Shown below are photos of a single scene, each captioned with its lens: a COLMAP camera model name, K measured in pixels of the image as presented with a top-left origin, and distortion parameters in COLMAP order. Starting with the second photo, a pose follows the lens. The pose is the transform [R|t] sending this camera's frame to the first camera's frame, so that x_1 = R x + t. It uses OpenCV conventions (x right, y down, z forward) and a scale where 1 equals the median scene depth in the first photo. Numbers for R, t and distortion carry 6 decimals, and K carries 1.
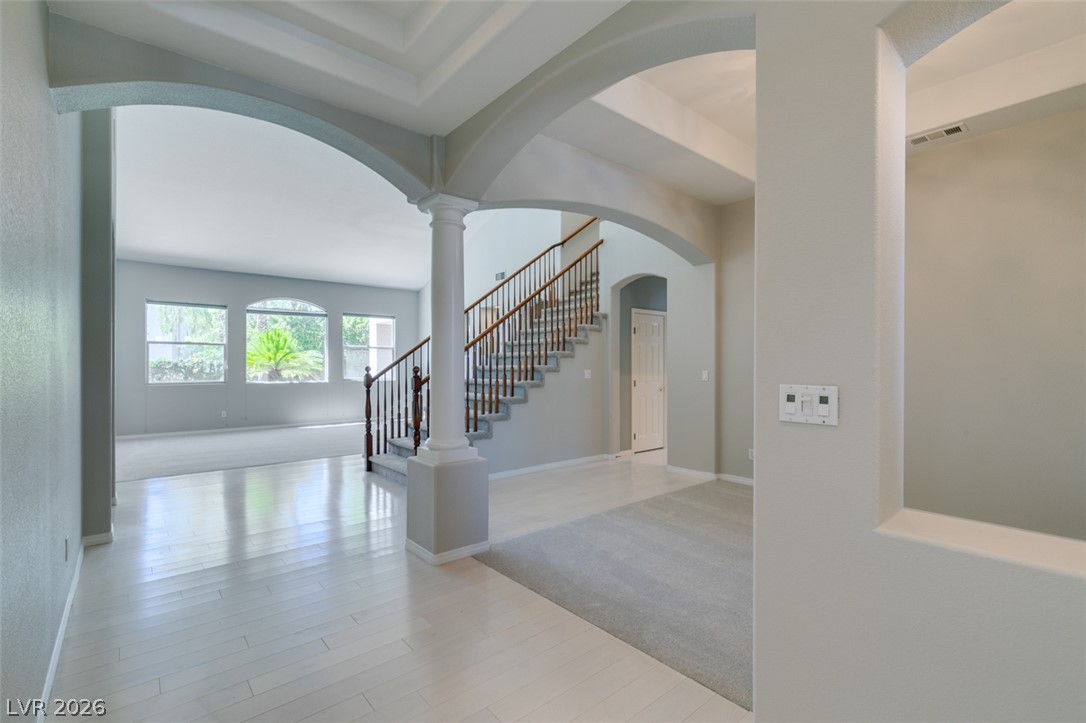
lens RADIAL K [[485.1, 0, 540.8], [0, 485.1, 364.3], [0, 0, 1]] dist [0.000404, -0.000492]
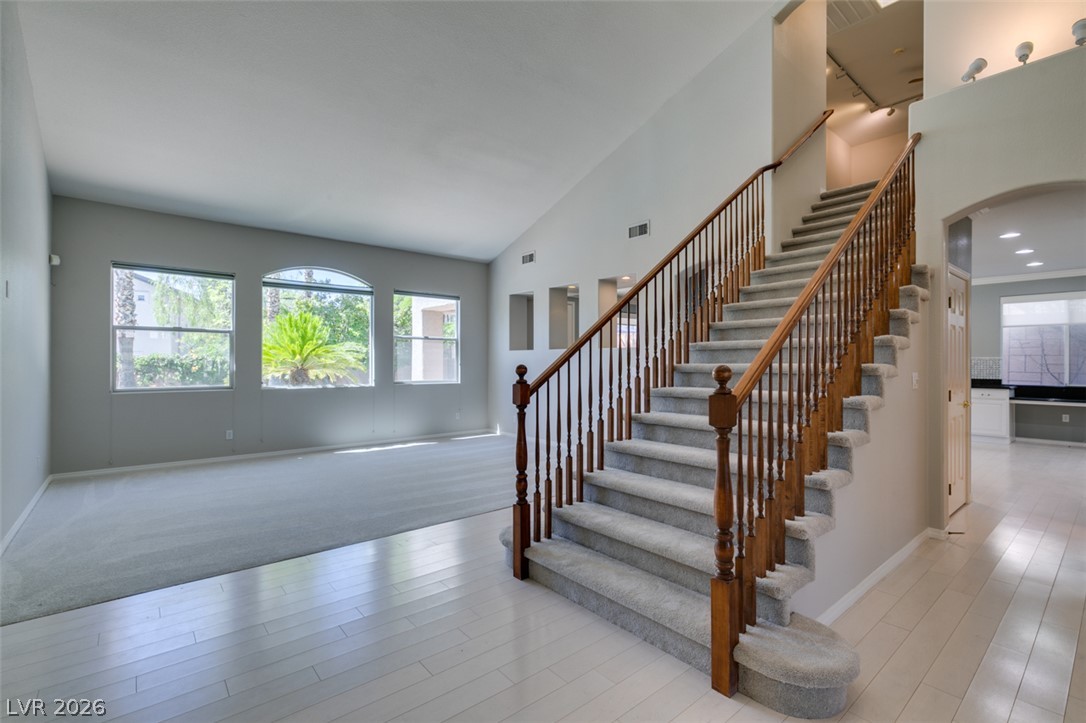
lens RADIAL K [[489.6, 0, 543.0], [0, 489.6, 361.5], [0, 0, 1]] dist [-0.000784, 0.000081]
pose [[0.999973, 0.001371, -0.007169, -0.190152], [-0.001380, 0.999998, -0.001217, 0.000782], [0.007167, 0.001227, 0.999974, 0.288656]]
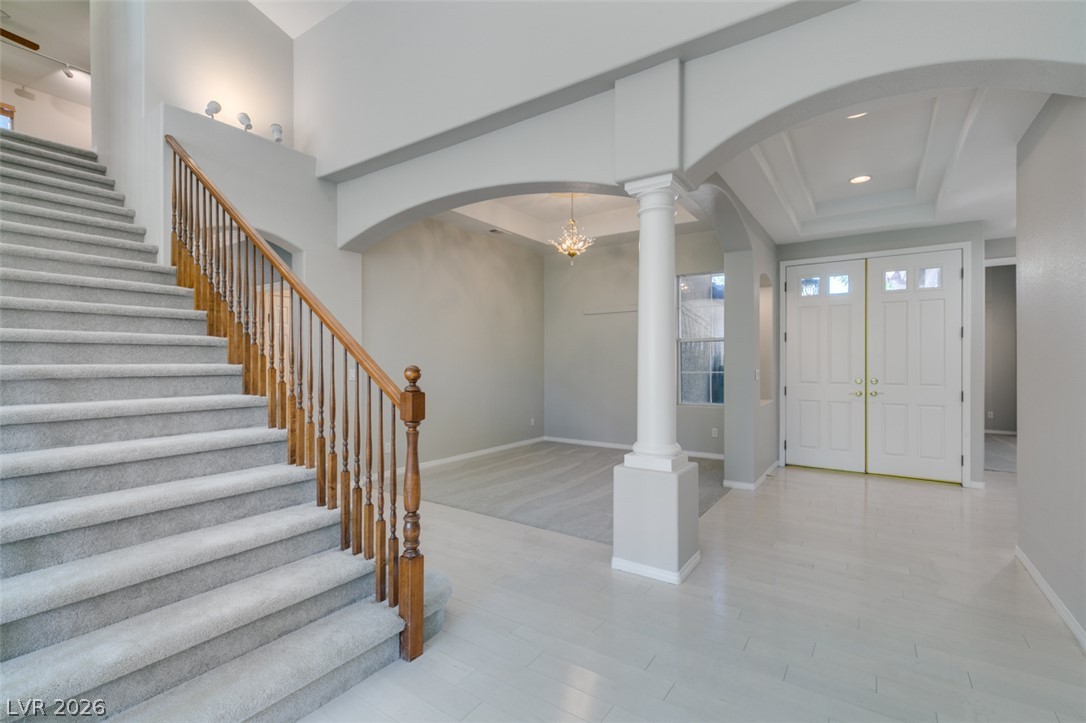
lens RADIAL K [[485.1, 0, 540.8], [0, 485.1, 364.3], [0, 0, 1]] dist [0.000404, -0.000492]
pose [[-0.261209, -0.002633, 0.965279, -0.412010], [0.001861, 0.999993, 0.003231, 0.001400], [-0.965280, 0.002641, -0.261203, 0.576240]]
